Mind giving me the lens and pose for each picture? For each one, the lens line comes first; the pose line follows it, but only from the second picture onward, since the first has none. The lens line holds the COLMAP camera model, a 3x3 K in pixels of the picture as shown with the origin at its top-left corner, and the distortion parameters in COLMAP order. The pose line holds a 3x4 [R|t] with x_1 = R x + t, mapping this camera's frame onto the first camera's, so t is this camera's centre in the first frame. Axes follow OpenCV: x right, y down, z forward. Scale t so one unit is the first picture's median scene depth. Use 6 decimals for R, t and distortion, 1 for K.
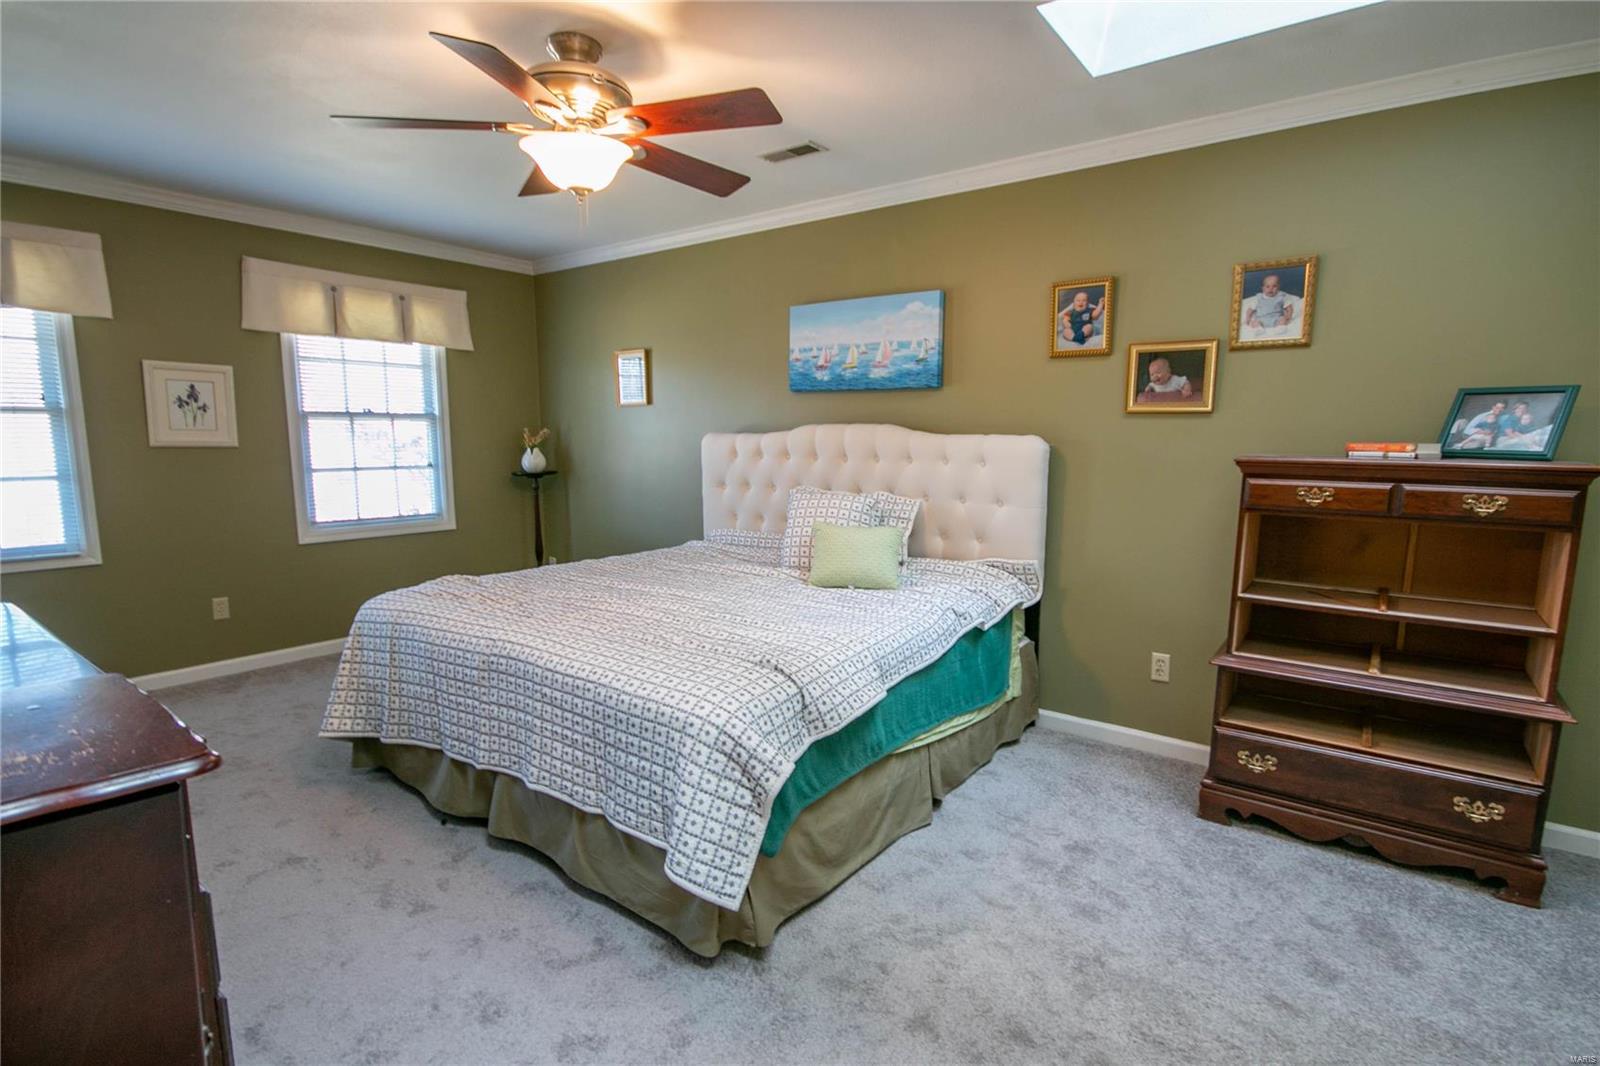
lens RADIAL K [[787.0, 0, 809.0], [0, 787.0, 537.1], [0, 0, 1]] dist [-0.011579, 0.001878]
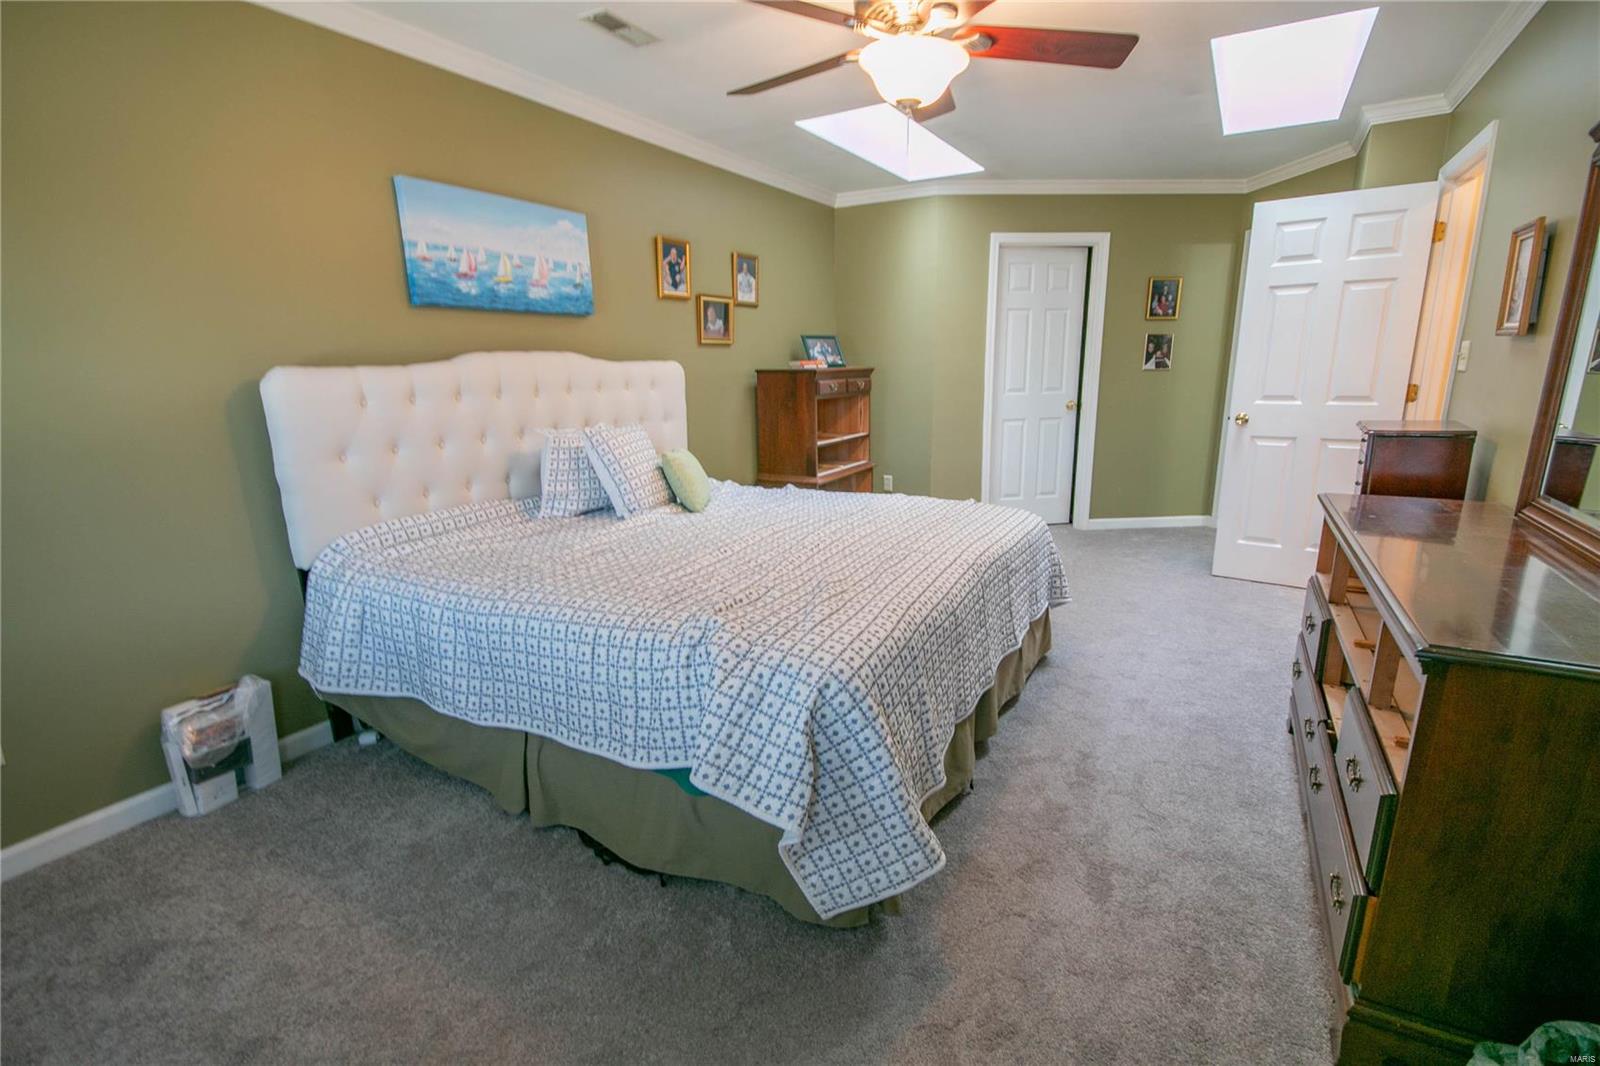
lens RADIAL K [[739.3, 0, 791.6], [0, 739.3, 540.9], [0, 0, 1]] dist [0.002755, -0.005704]
pose [[-0.113710, -0.240155, 0.964052, -0.885005], [0.146288, 0.955722, 0.255335, -0.122422], [-0.982685, 0.170063, -0.073543, 0.899774]]
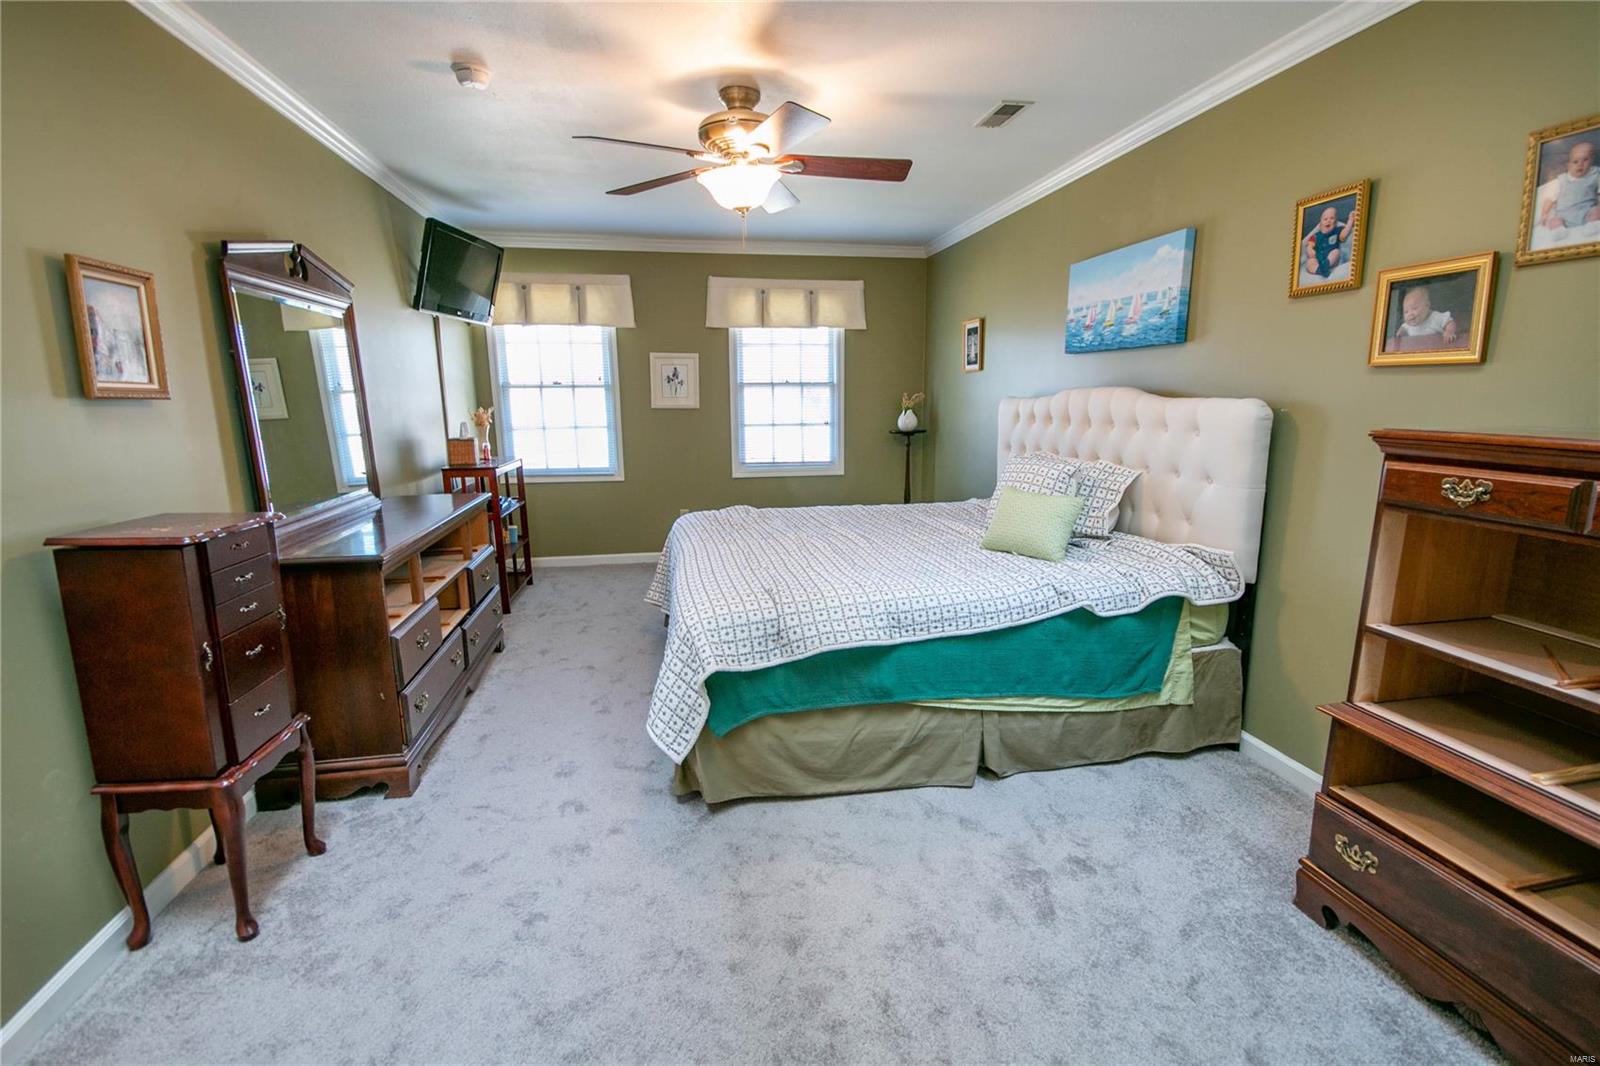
lens RADIAL K [[739.3, 0, 799.8], [0, 739.3, 536.1], [0, 0, 1]] dist [0.002755, -0.005704]
pose [[0.734088, 0.117317, -0.668844, 0.445534], [-0.077778, 0.993007, 0.088812, -0.018769], [0.674586, -0.013175, 0.738079, 0.113270]]
